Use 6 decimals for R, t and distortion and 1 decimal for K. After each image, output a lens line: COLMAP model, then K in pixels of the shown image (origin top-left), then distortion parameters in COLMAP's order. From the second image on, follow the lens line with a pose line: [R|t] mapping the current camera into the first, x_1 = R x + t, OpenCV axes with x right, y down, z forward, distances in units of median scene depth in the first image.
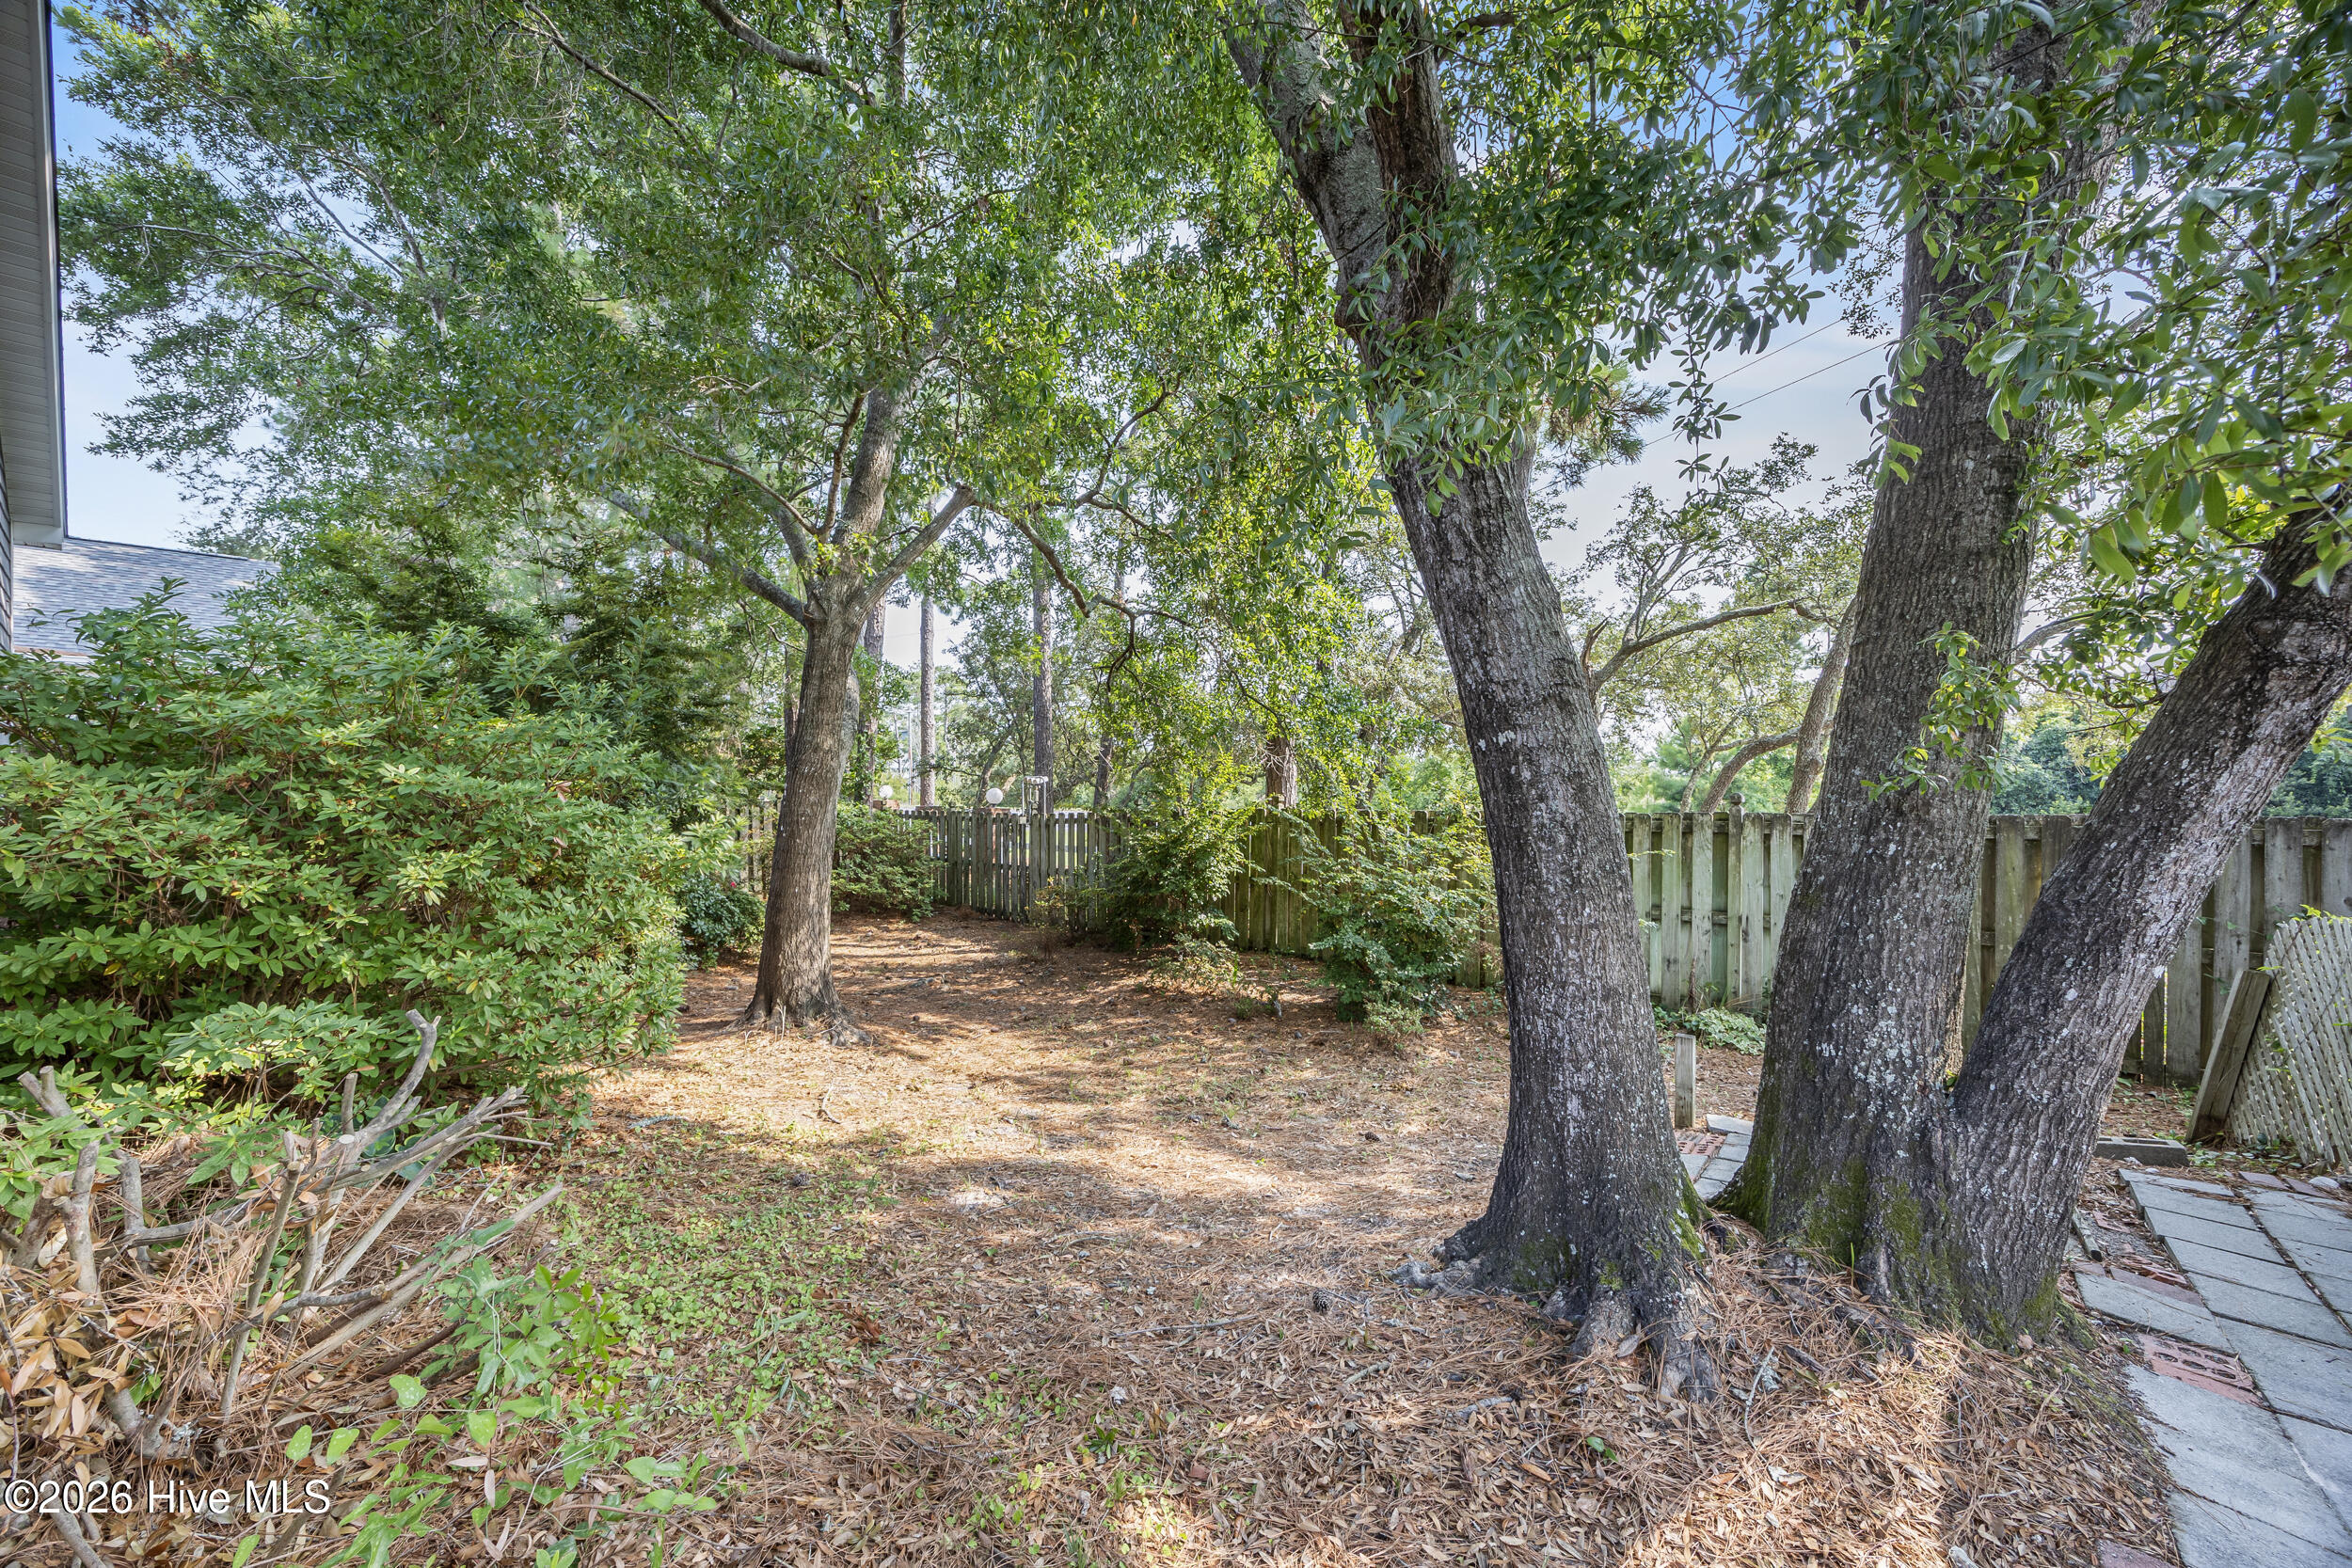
lens RADIAL K [[897.7, 0, 1165.5], [0, 897.7, 781.7], [0, 0, 1]] dist [-0.006123, 0.000645]
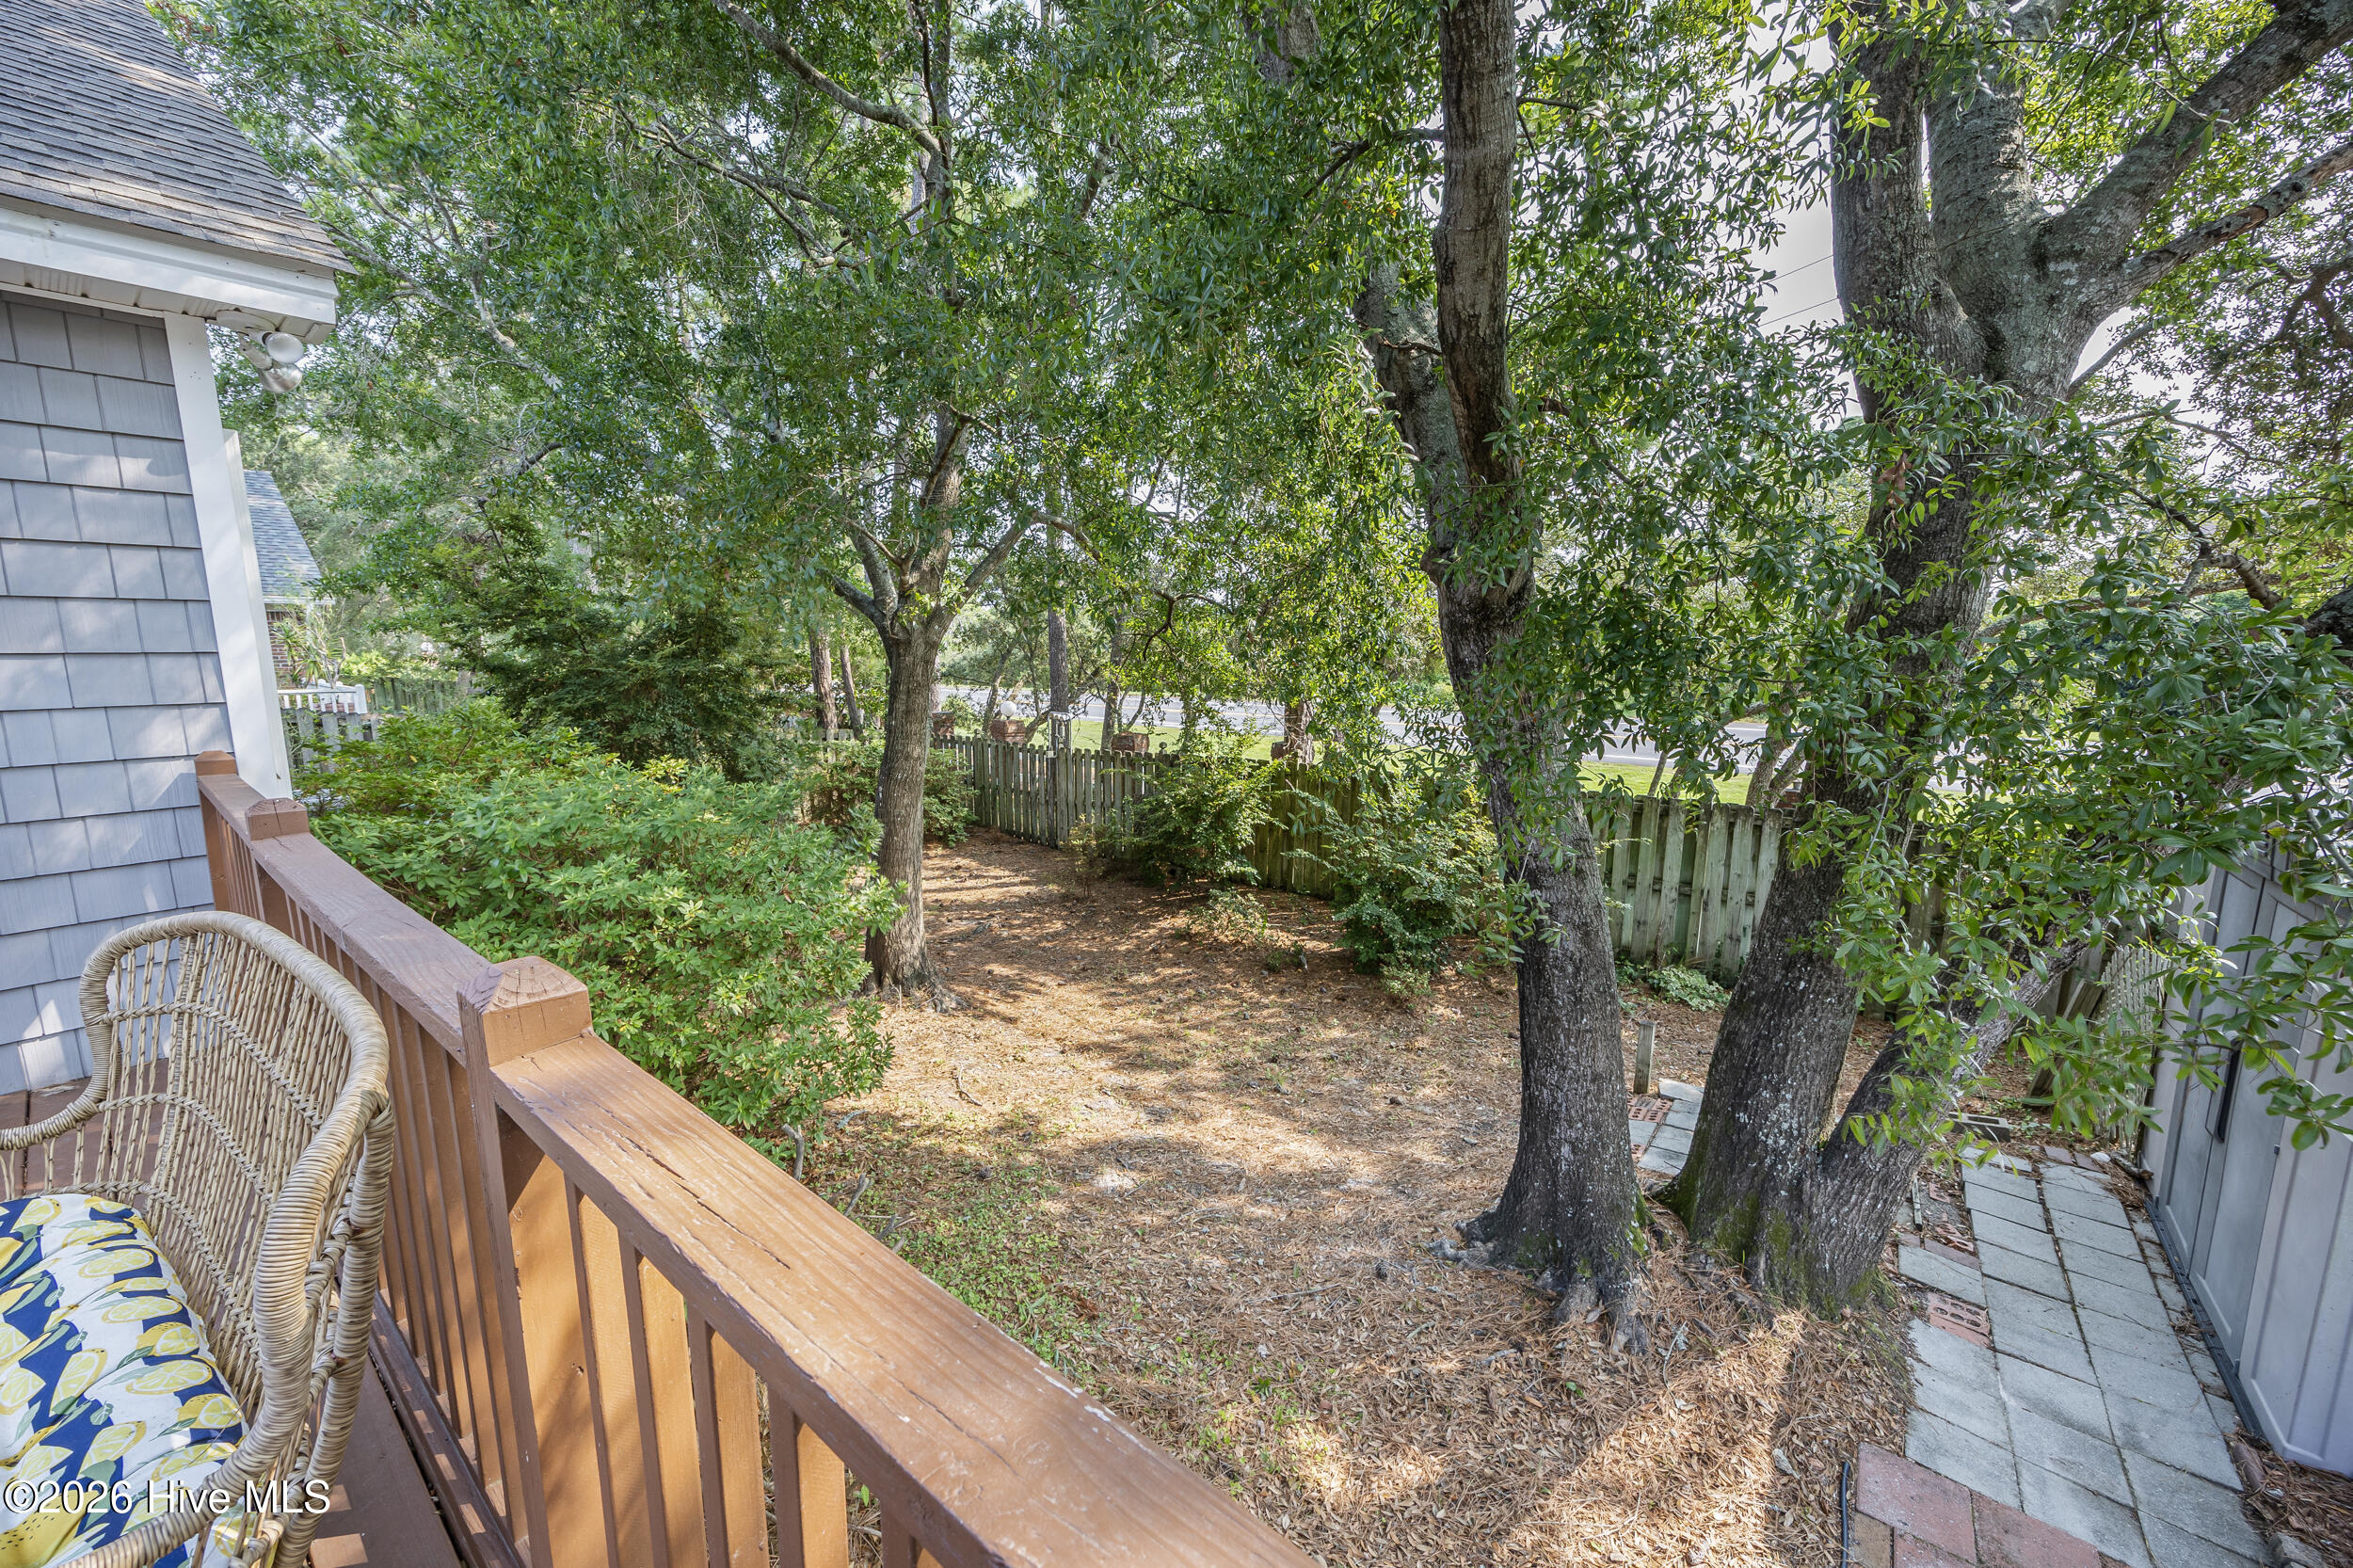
lens RADIAL K [[898.2, 0, 1170.2], [0, 898.2, 781.8], [0, 0, 1]] dist [-0.006123, 0.000645]
pose [[0.999736, -0.002766, 0.022805, -0.174888], [-0.000745, 0.988305, 0.152490, -0.368351], [-0.022960, -0.152467, 0.988042, -0.262060]]
